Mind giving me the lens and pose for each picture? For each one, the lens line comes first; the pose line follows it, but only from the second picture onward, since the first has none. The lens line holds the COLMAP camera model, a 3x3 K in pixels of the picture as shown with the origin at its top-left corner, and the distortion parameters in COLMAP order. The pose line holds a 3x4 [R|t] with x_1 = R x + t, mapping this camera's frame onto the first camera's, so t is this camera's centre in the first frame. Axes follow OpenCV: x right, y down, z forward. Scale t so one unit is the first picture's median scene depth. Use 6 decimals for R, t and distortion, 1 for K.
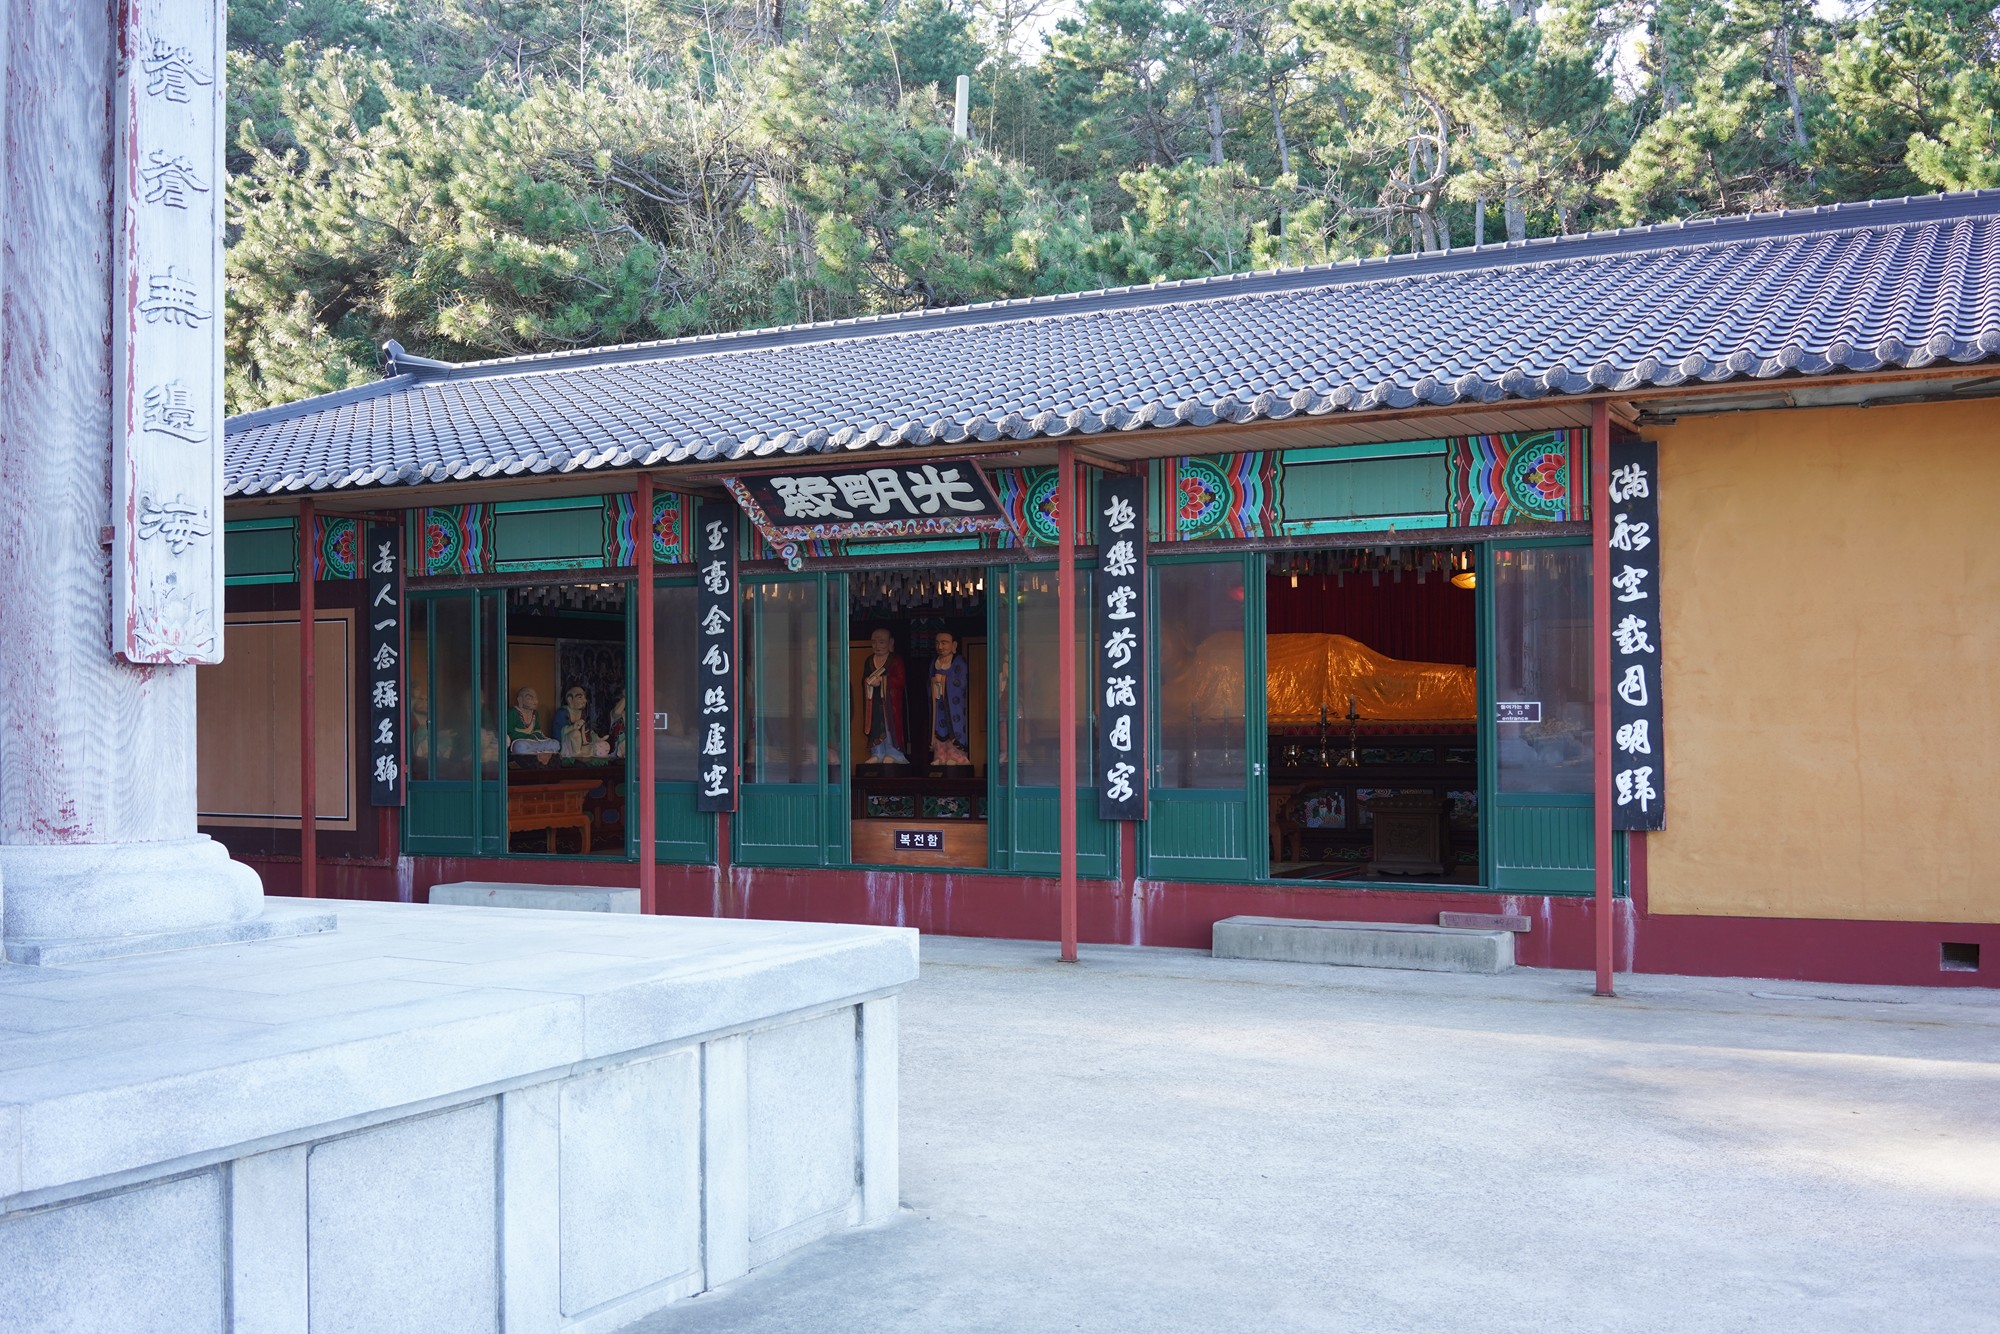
lens RADIAL K [[2015.7, 0, 992.8], [0, 2015.7, 692.3], [0, 0, 1]] dist [0.050853, -0.221643]
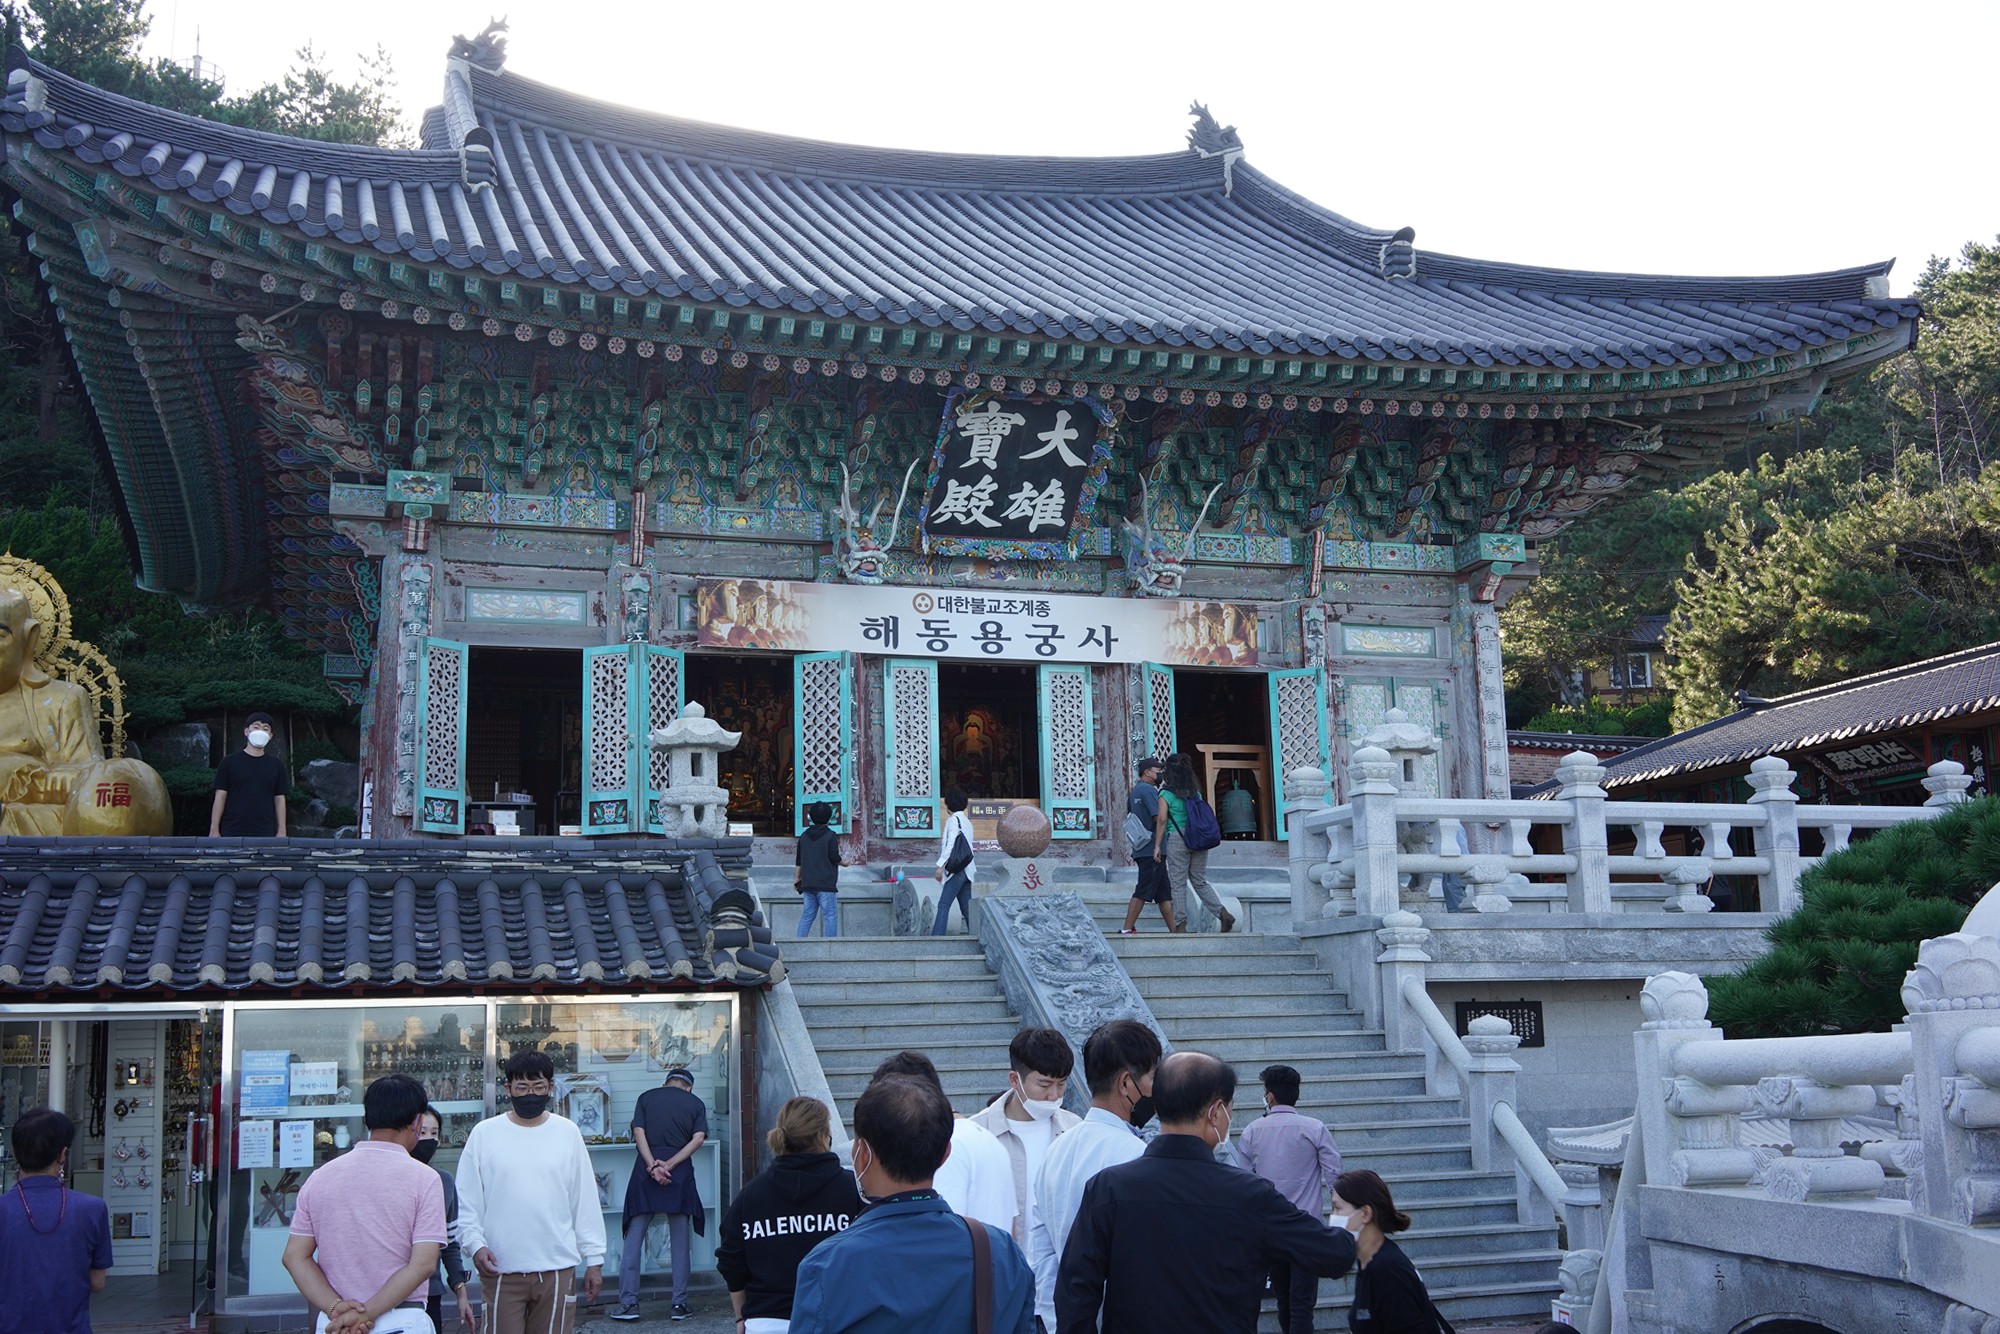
lens RADIAL K [[2015.7, 0, 992.8], [0, 2015.7, 692.3], [0, 0, 1]] dist [0.050853, -0.221643]
pose [[0.707921, -0.130907, -0.694054, 0.408277], [0.029471, 0.987293, -0.156155, 0.075213], [0.705677, 0.090091, 0.702783, -0.621078]]
